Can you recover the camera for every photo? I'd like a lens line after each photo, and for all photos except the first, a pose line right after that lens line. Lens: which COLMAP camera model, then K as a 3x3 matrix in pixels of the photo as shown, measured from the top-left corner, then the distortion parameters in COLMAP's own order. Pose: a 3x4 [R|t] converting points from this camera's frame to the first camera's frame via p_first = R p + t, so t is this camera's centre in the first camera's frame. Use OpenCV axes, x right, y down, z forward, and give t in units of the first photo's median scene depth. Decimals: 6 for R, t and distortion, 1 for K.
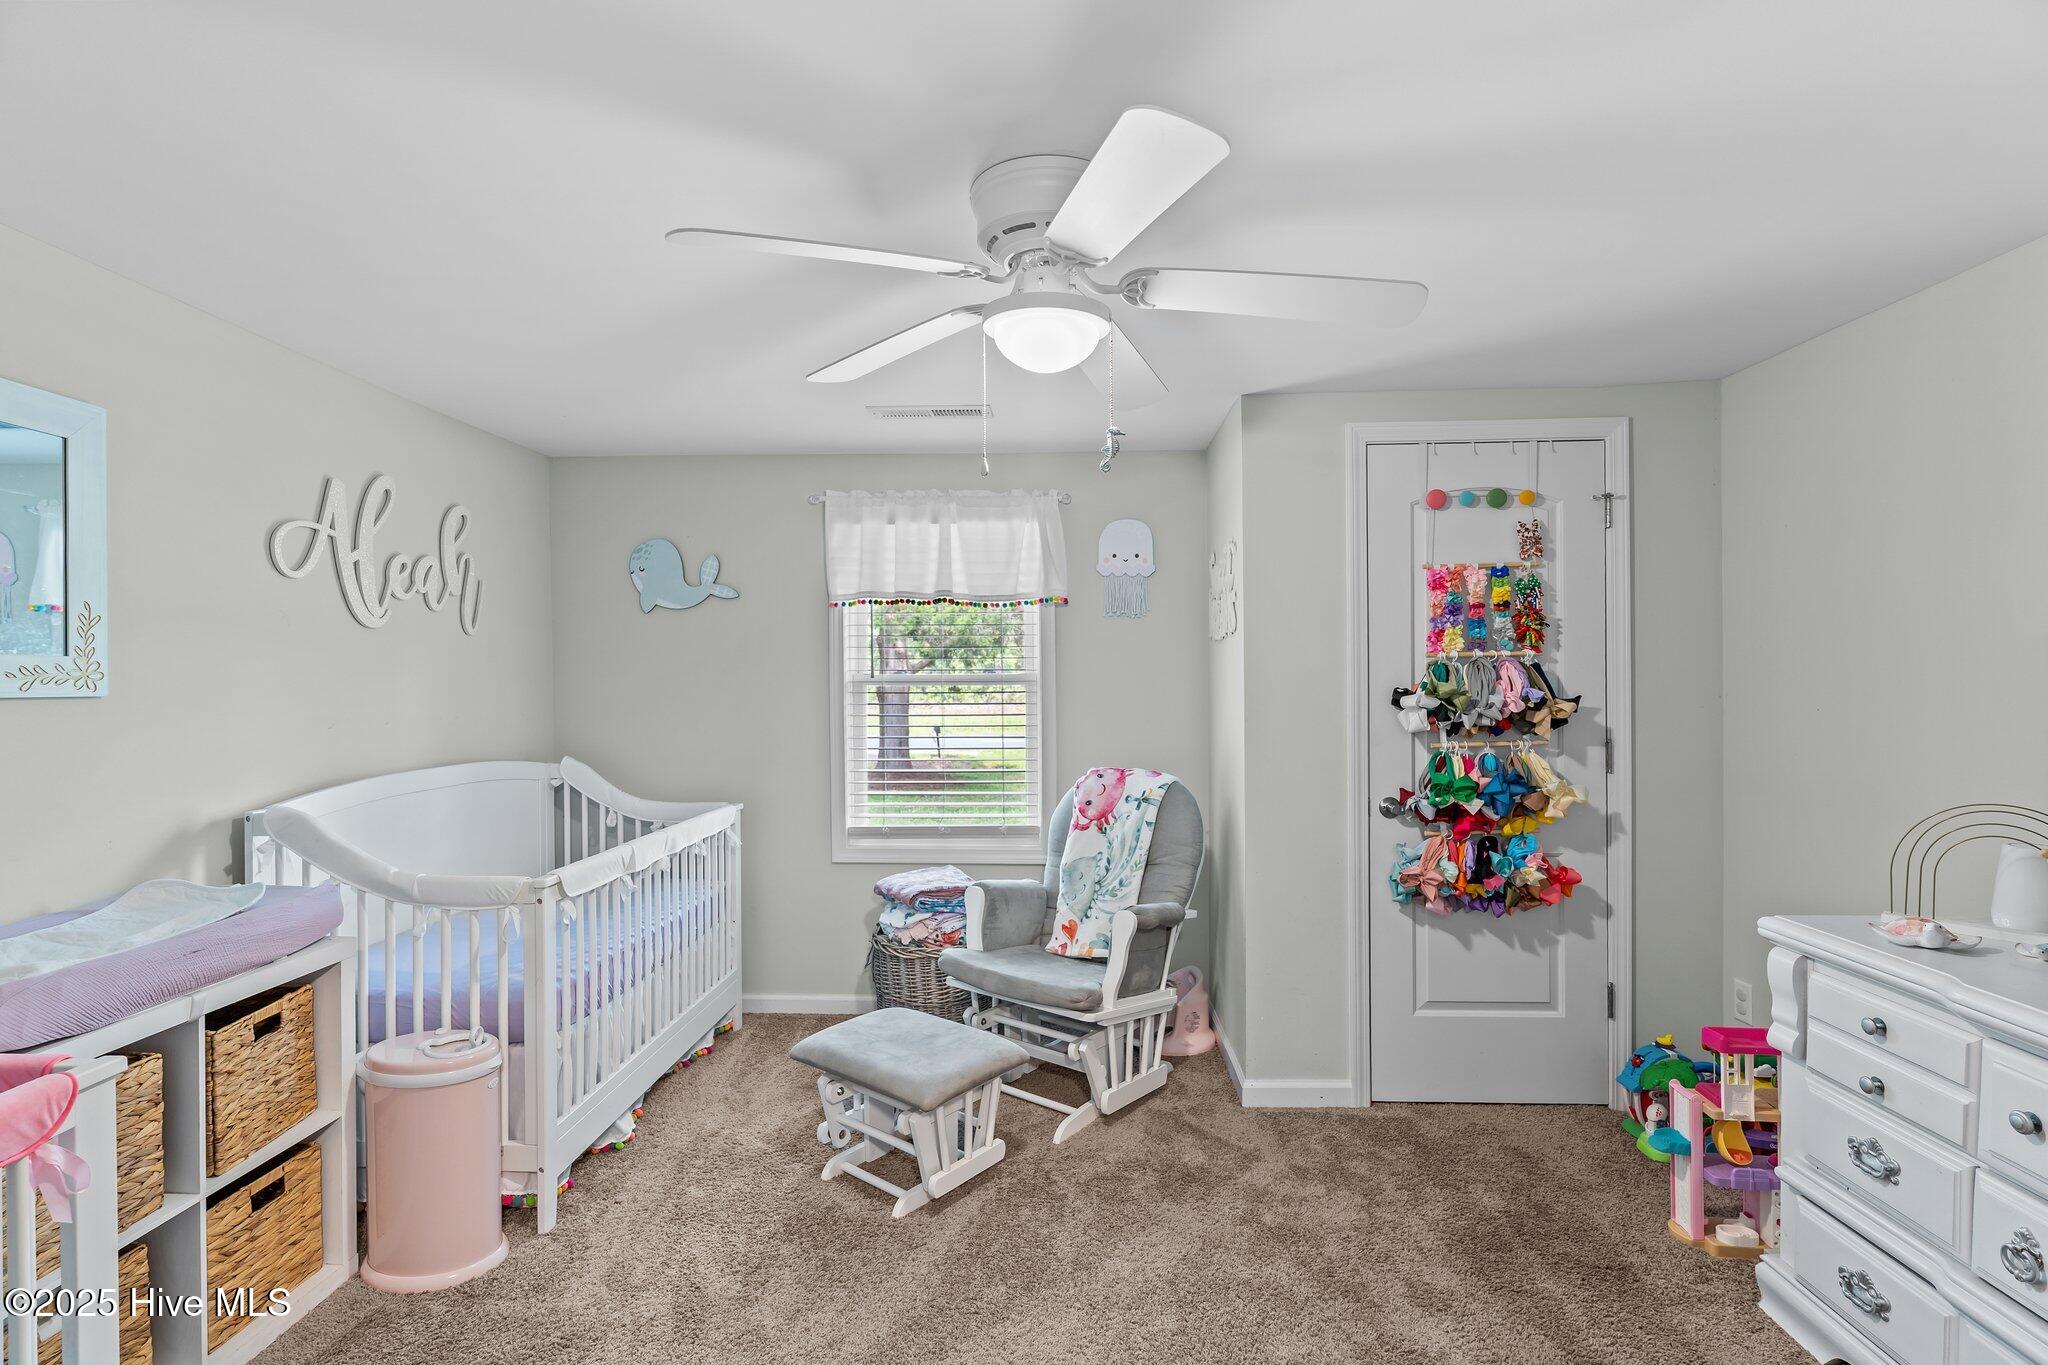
lens RADIAL K [[980.8, 0, 1021.9], [0, 980.8, 682.8], [0, 0, 1]] dist [0.001934, 0.000562]
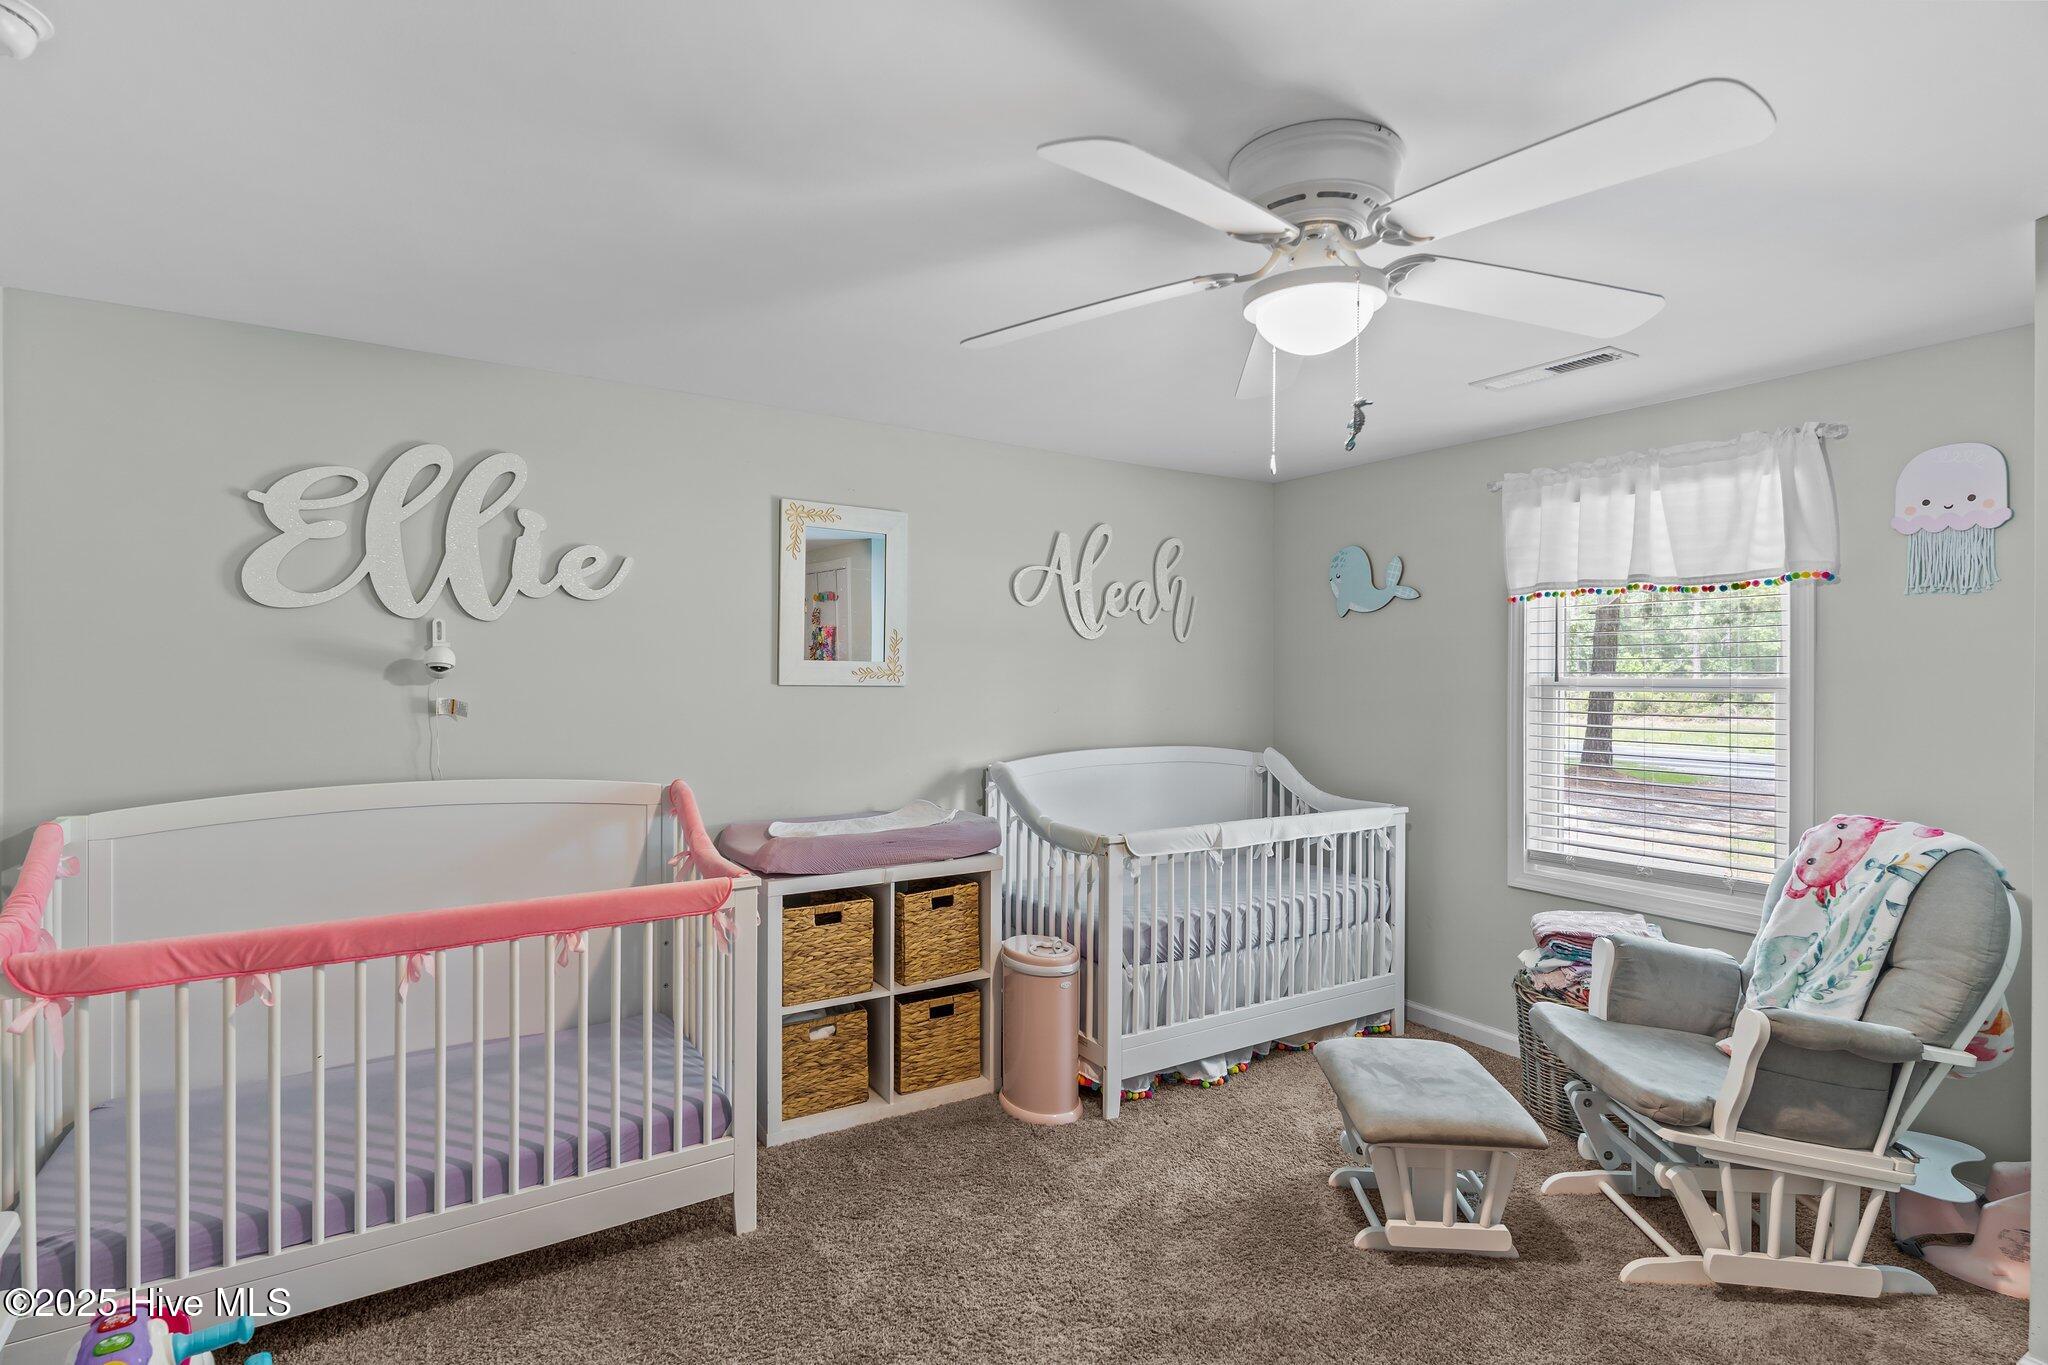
lens RADIAL K [[980.8, 0, 1016.2], [0, 980.8, 678.6], [0, 0, 1]] dist [0.001934, 0.000562]
pose [[0.569766, 0.009807, -0.821749, 0.344039], [-0.013941, 0.999900, 0.002266, -0.003207], [0.821689, 0.010165, 0.569846, 0.132896]]
